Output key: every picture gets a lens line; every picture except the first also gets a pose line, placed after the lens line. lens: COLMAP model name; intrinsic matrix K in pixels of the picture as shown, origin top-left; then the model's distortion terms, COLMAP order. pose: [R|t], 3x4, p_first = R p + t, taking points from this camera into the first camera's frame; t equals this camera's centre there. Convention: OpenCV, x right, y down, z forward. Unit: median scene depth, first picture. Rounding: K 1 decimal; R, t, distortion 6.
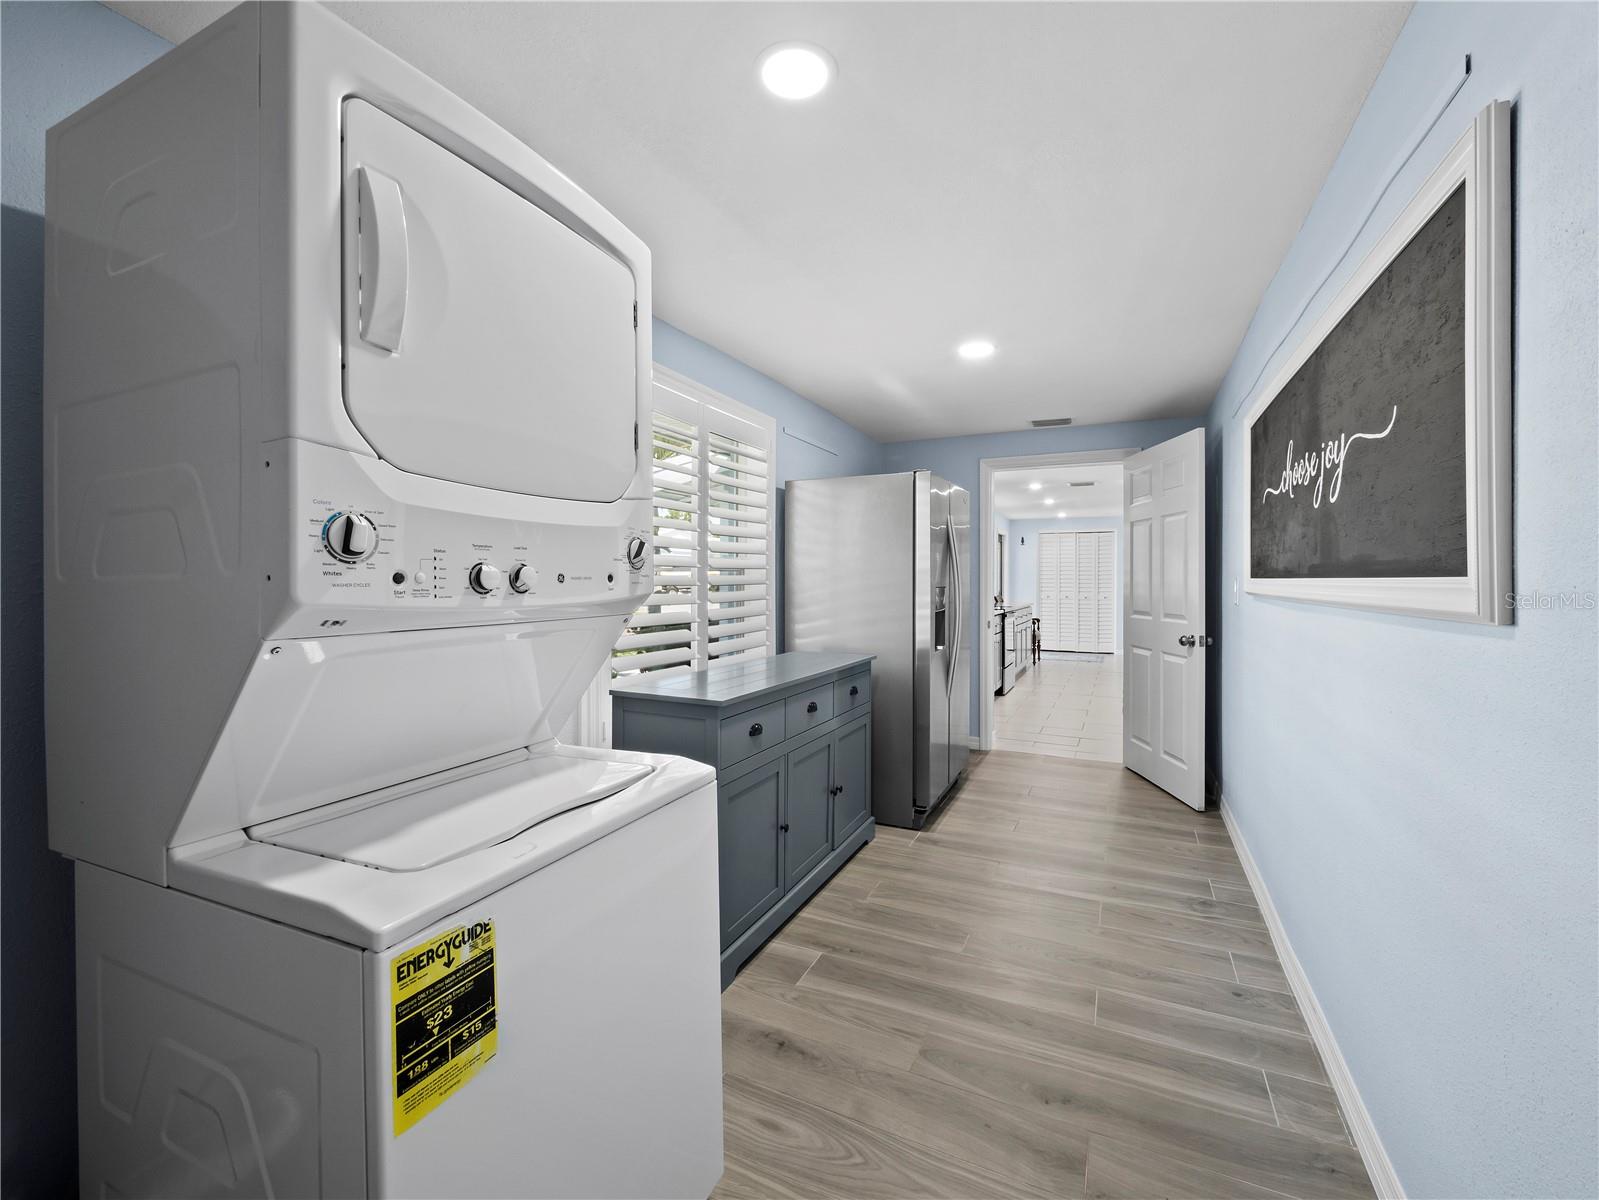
lens RADIAL K [[677.9, 0, 800.5], [0, 677.9, 587.5], [0, 0, 1]] dist [-0.003765, 0.000049]
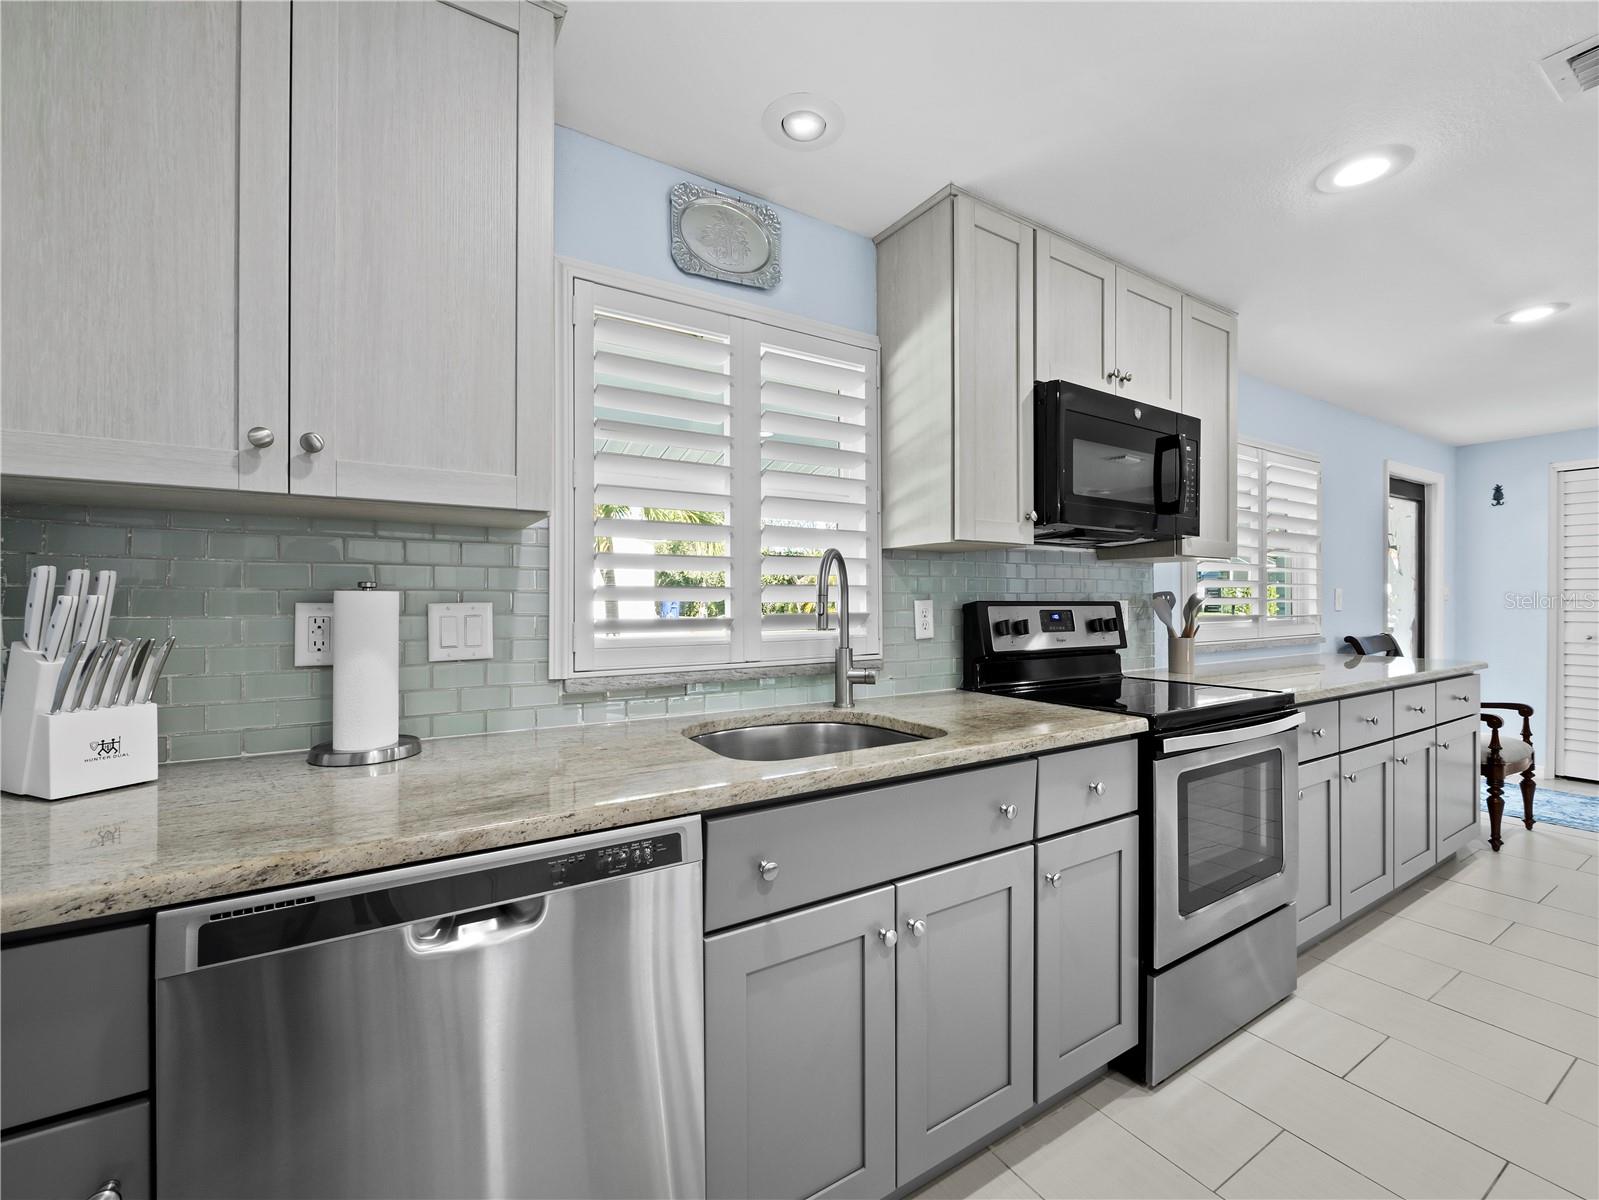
lens RADIAL K [[677.9, 0, 800.5], [0, 677.9, 602.4], [0, 0, 1]] dist [-0.003765, 0.000049]
pose [[0.844612, 0.004118, -0.535364, 0.884051], [-0.005722, 0.999983, -0.001337, -0.014277], [0.535349, 0.004192, 0.844621, 2.031488]]
